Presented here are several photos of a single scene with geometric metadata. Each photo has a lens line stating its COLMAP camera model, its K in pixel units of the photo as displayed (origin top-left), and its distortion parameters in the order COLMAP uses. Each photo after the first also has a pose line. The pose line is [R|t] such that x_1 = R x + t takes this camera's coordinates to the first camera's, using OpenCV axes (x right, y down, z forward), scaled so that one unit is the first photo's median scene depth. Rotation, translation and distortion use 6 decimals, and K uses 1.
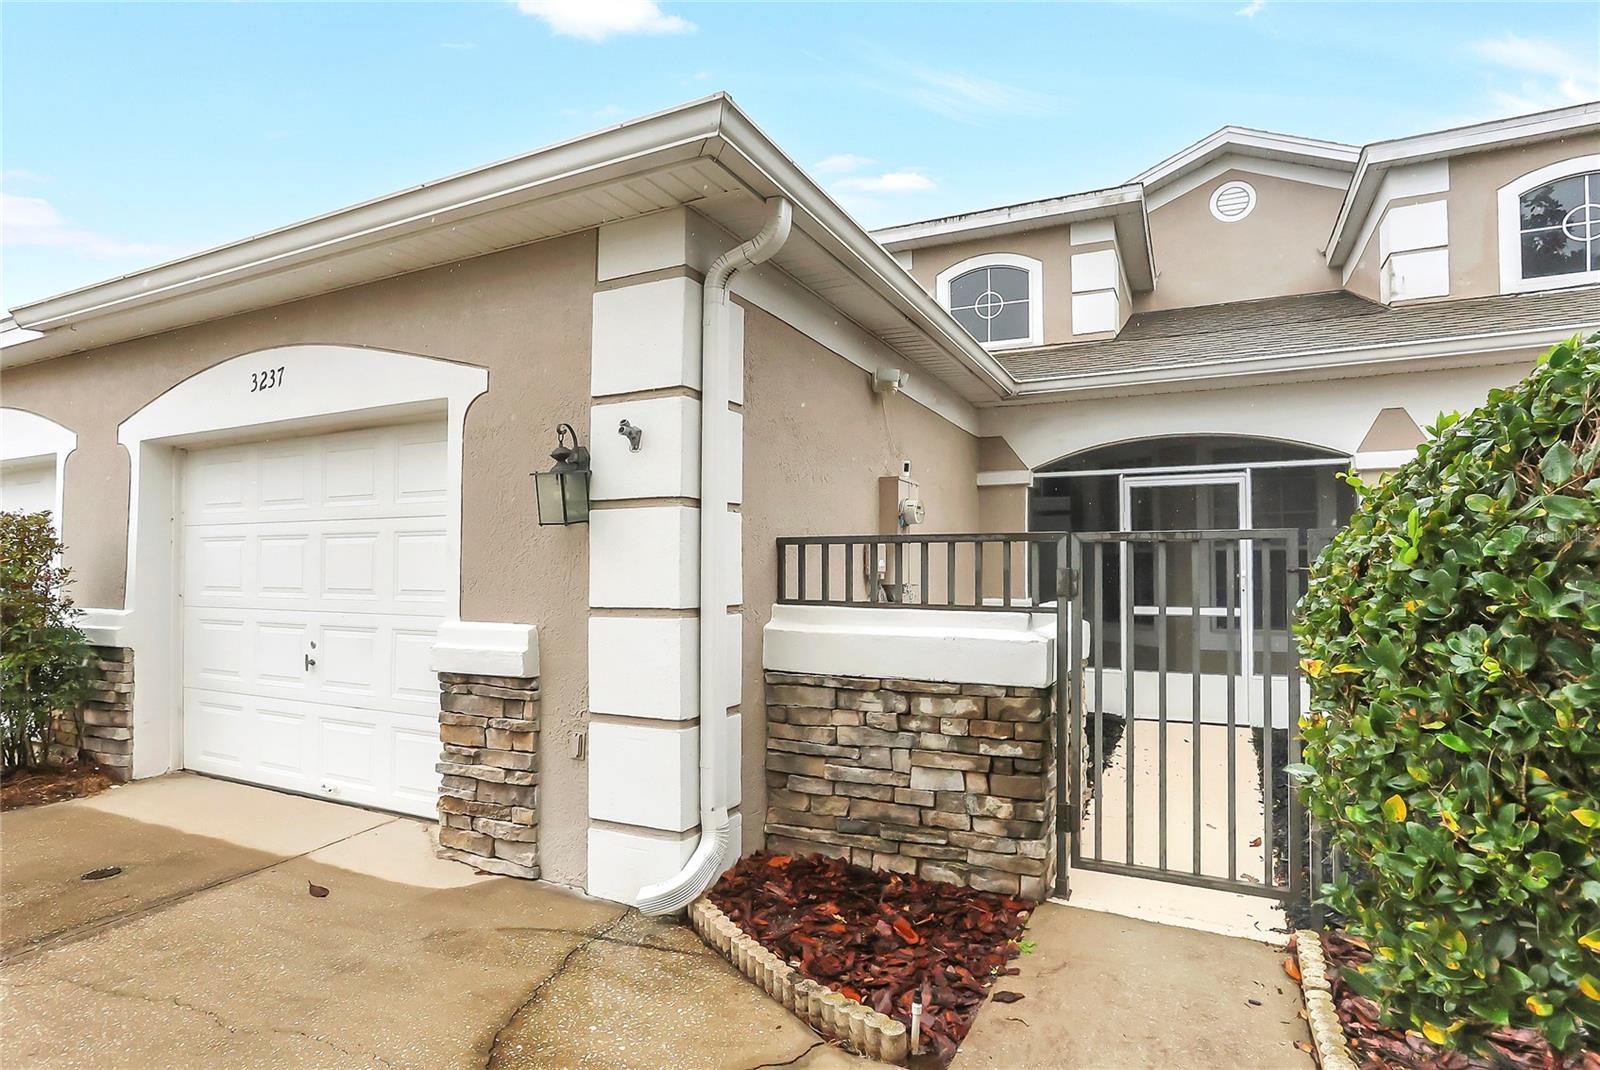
lens RADIAL K [[815.4, 0, 764.1], [0, 815.4, 538.6], [0, 0, 1]] dist [-0.016958, 0.000705]
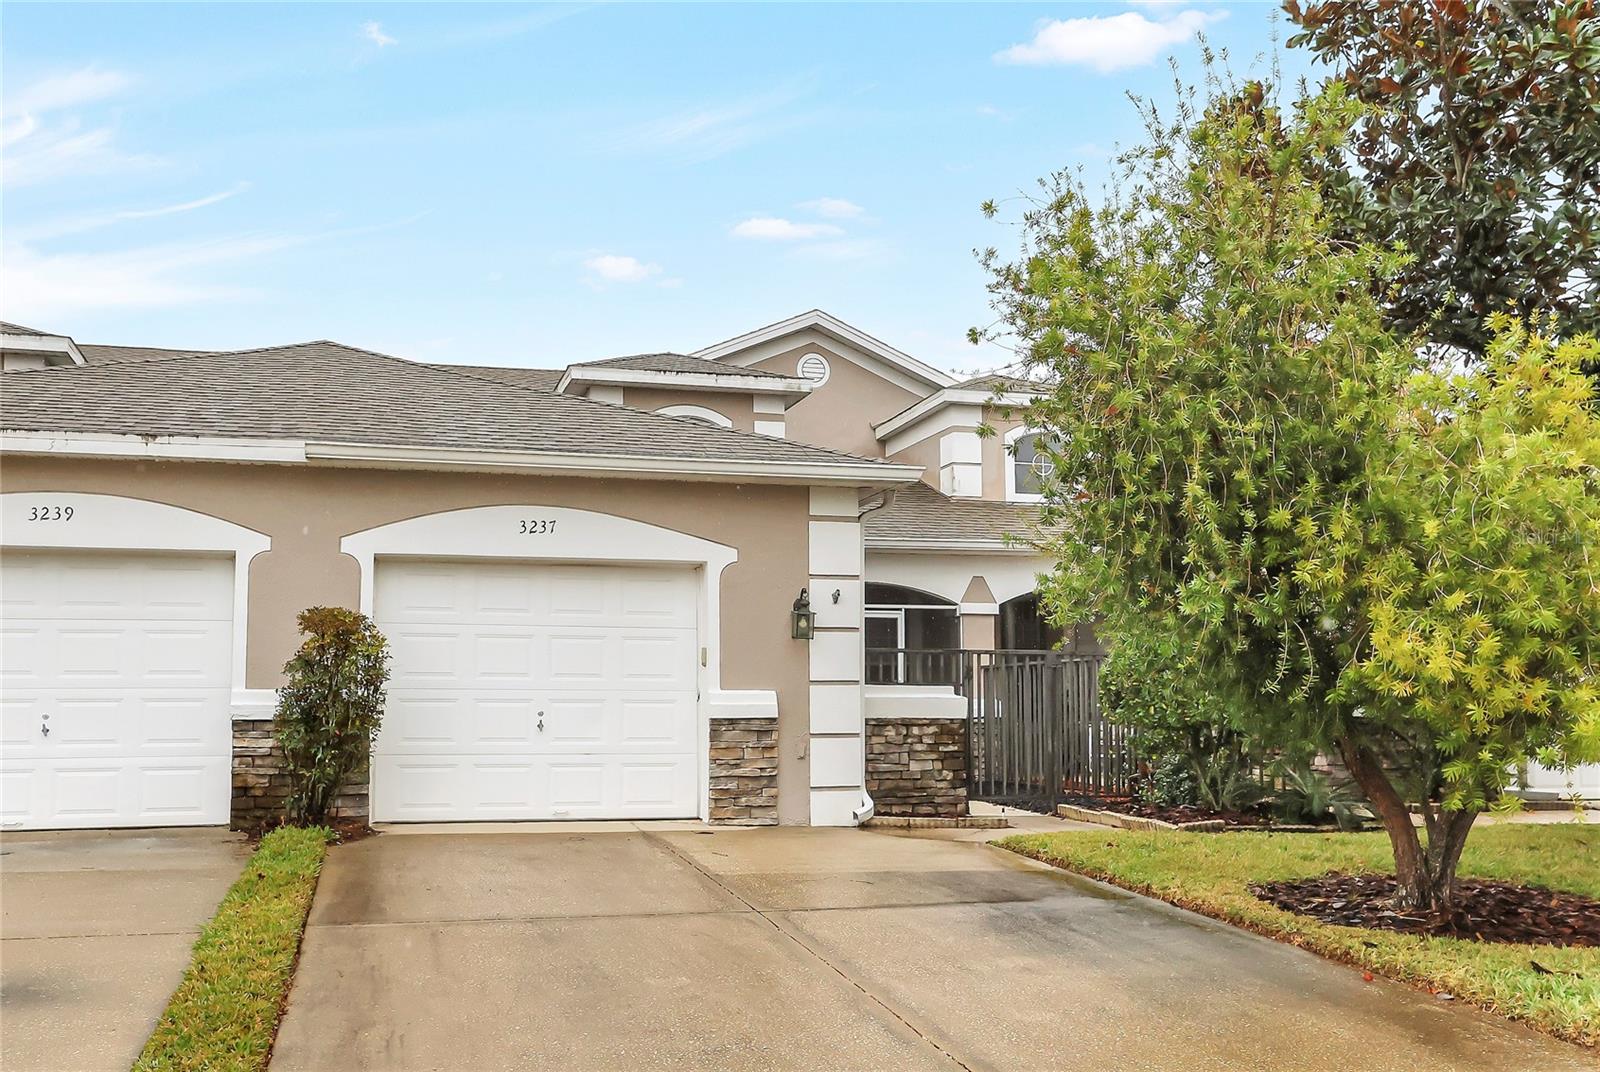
lens RADIAL K [[1418.3, 0, 800.0], [0, 1418.3, 536.0], [0, 0, 1]] dist [-0.004880, 0.046375]
pose [[0.728580, 0.082655, 0.679956, -2.468482], [-0.025630, 0.995287, -0.093524, 0.054340], [-0.684481, 0.050712, 0.727264, -1.432269]]
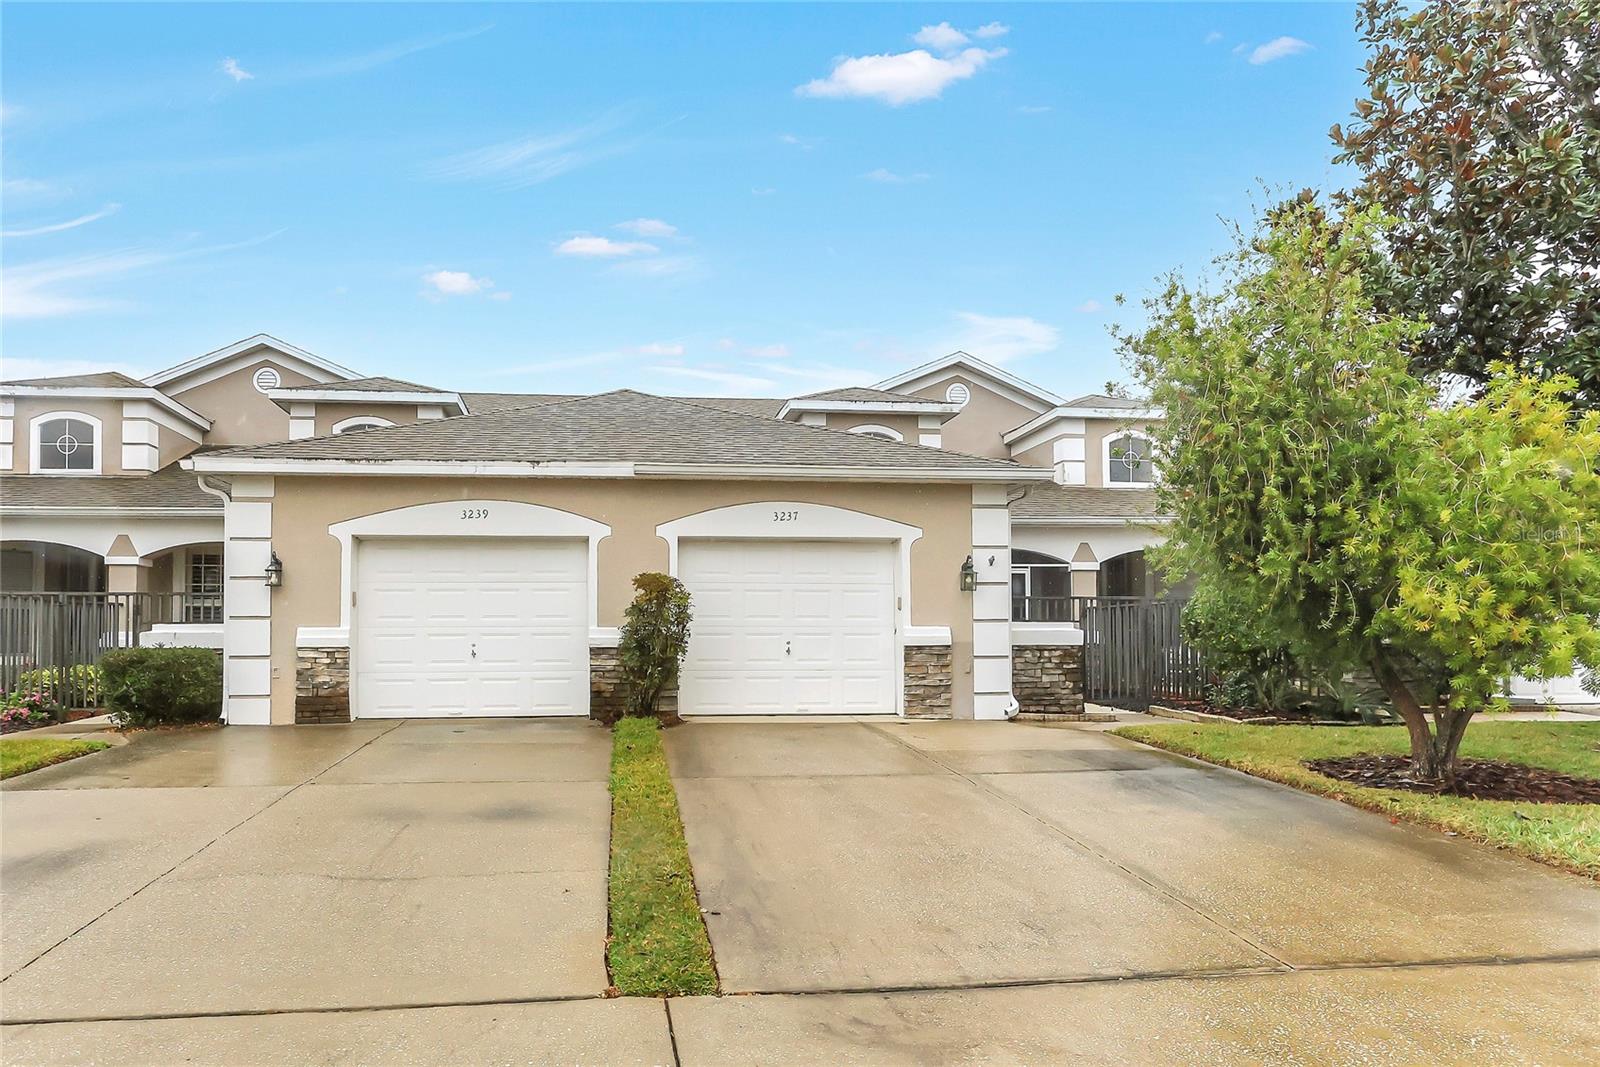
lens RADIAL K [[1032.2, 0, 796.2], [0, 1032.2, 565.6], [0, 0, 1]] dist [-0.007949, 0.018891]
pose [[0.812839, 0.037723, 0.581266, -2.674894], [-0.018391, 0.999065, -0.039119, 0.046261], [-0.582198, 0.021108, 0.812773, -1.498816]]
